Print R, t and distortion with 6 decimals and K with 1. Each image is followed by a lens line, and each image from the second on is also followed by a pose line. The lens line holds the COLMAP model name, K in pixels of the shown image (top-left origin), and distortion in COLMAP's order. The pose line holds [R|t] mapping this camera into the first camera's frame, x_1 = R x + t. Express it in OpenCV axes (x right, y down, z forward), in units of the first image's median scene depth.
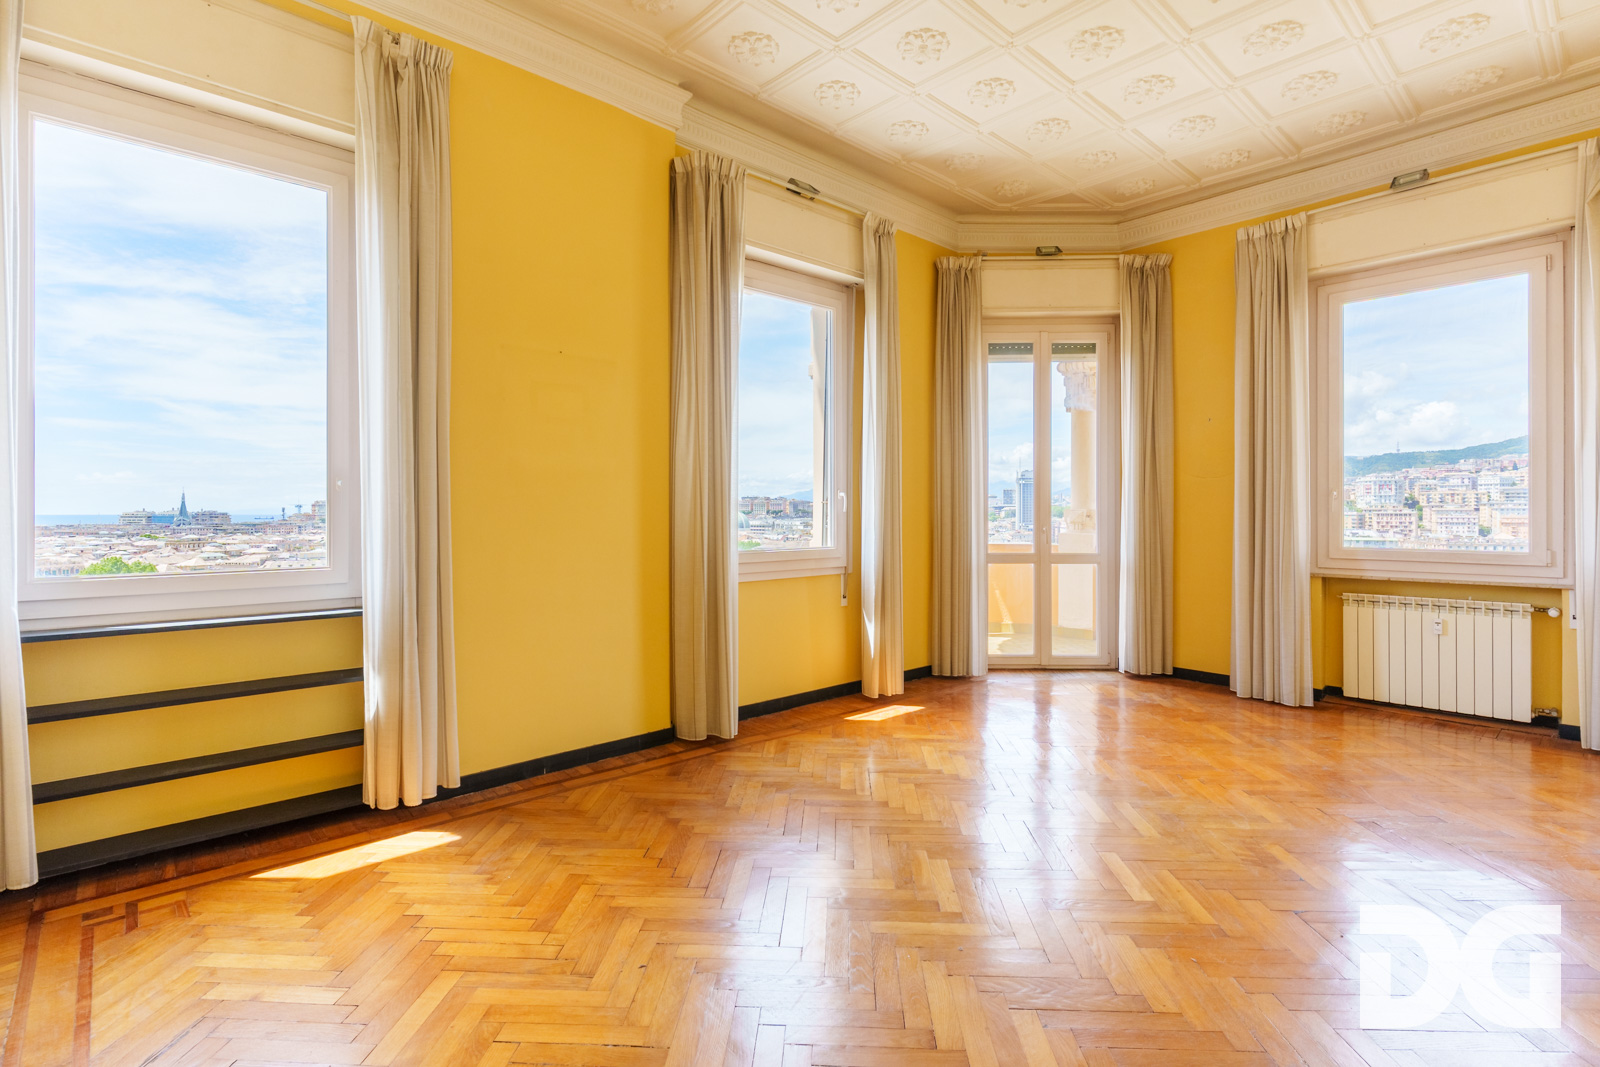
lens RADIAL K [[753.3, 0, 794.0], [0, 753.3, 516.8], [0, 0, 1]] dist [0.000475, 0.000652]
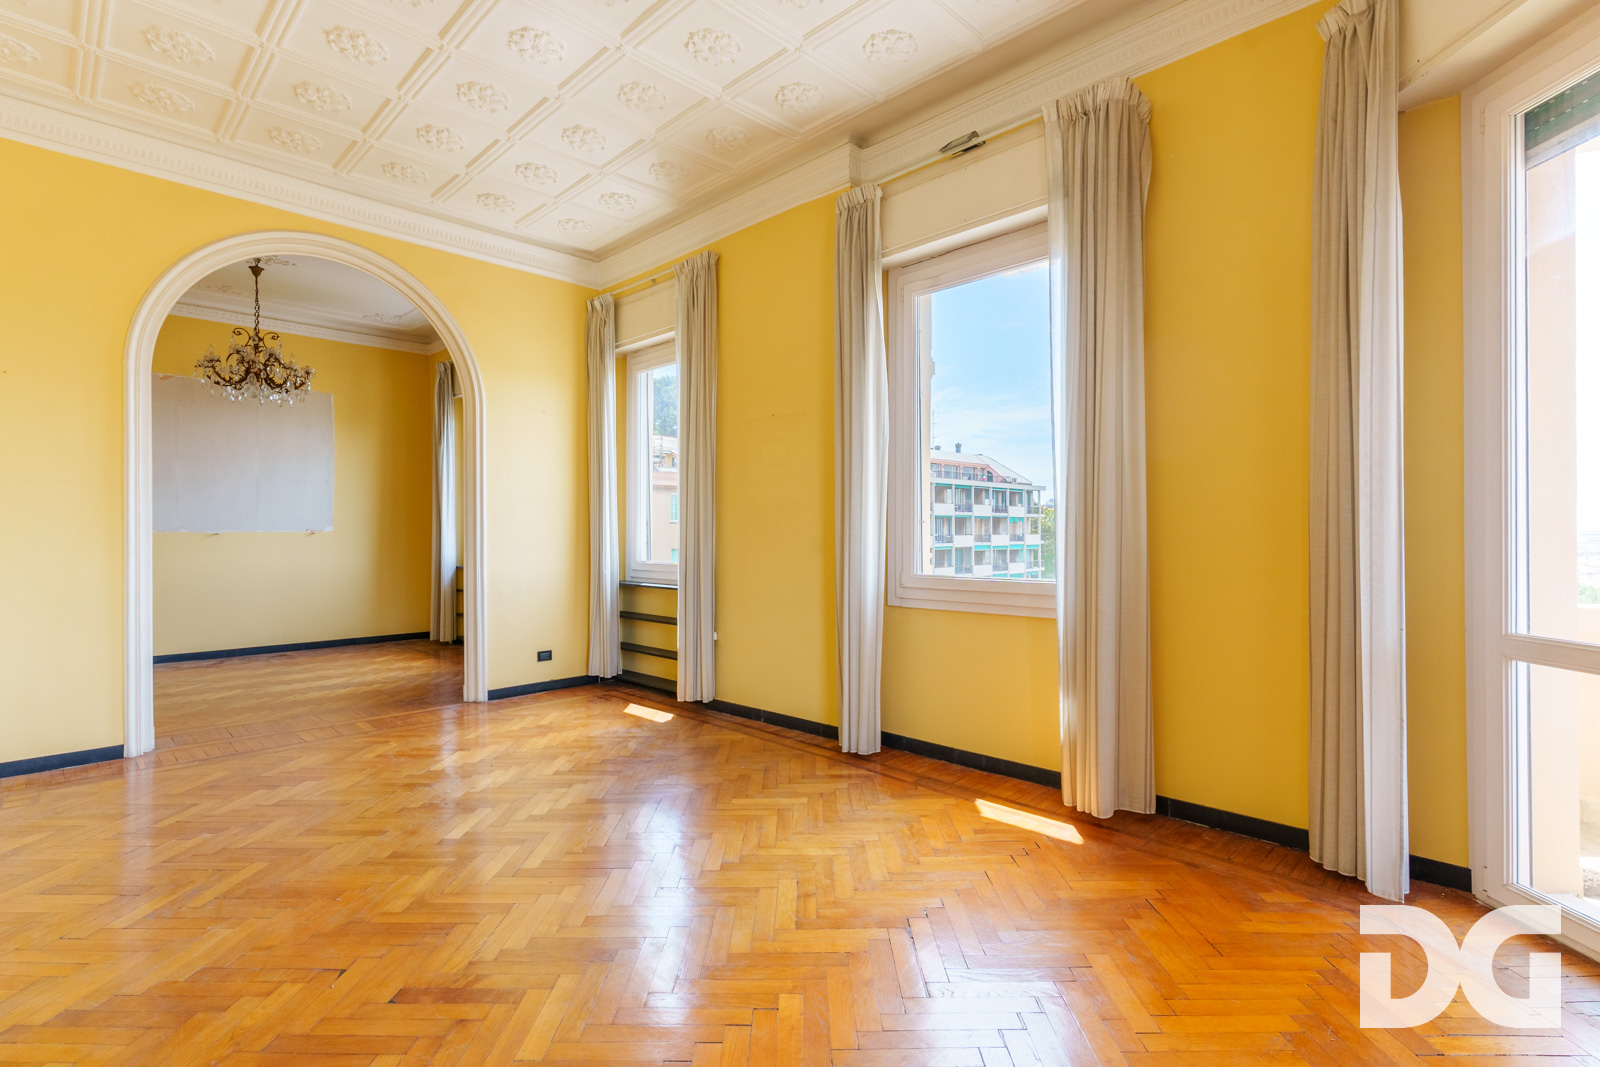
lens RADIAL K [[753.3, 0, 794.0], [0, 753.3, 516.8], [0, 0, 1]] dist [0.000475, 0.000652]
pose [[0.046390, -0.028811, -0.998508, 1.063434], [0.002070, 0.999585, -0.028746, 0.003183], [0.998921, -0.000734, 0.046430, 0.991062]]
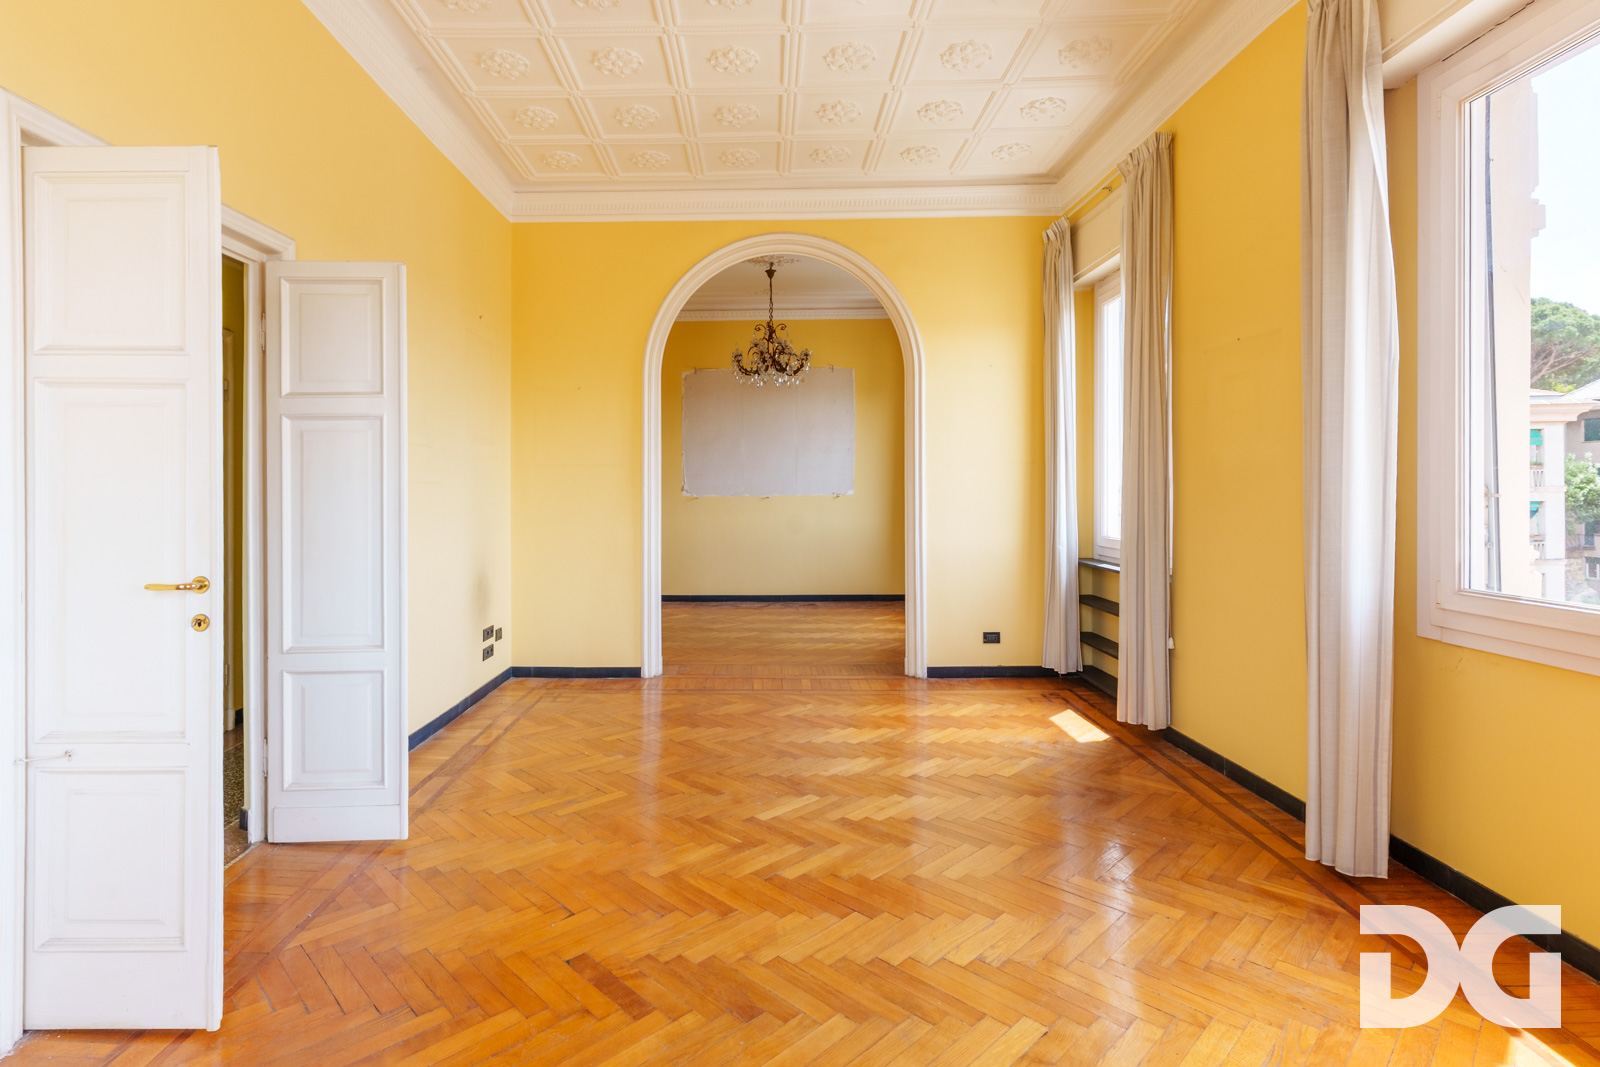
lens RADIAL K [[799.0, 0, 798.7], [0, 799.0, 465.0], [0, 0, 1]] dist [0.000234, 0.000205]
pose [[-0.688551, -0.020670, -0.724893, 0.809645], [0.001264, 0.999558, -0.029703, -0.033066], [0.725187, -0.021368, -0.688220, 1.318267]]
